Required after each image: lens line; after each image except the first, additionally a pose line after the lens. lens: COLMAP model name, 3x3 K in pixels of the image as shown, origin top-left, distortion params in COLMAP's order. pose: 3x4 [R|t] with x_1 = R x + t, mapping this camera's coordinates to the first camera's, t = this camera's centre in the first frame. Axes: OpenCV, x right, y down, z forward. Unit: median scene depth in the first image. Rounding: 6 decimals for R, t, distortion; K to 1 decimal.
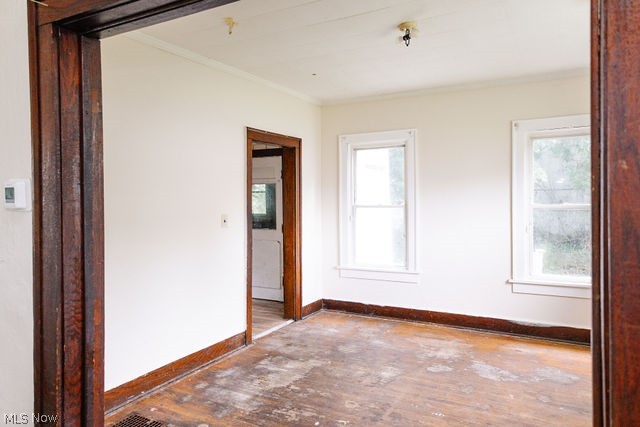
lens RADIAL K [[447.0, 0, 305.4], [0, 447.0, 201.1], [0, 0, 1]] dist [0.019428, 0.013788]
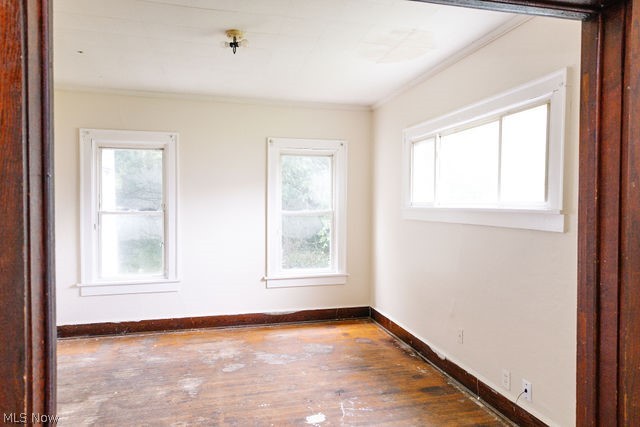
lens RADIAL K [[447.0, 0, 320.2], [0, 447.0, 213.3], [0, 0, 1]] dist [0.019428, 0.013788]
pose [[0.717291, -0.000005, 0.696773, -0.248026], [-0.006806, 0.999952, 0.007014, 0.004666], [-0.696740, -0.009773, 0.717257, 0.099218]]
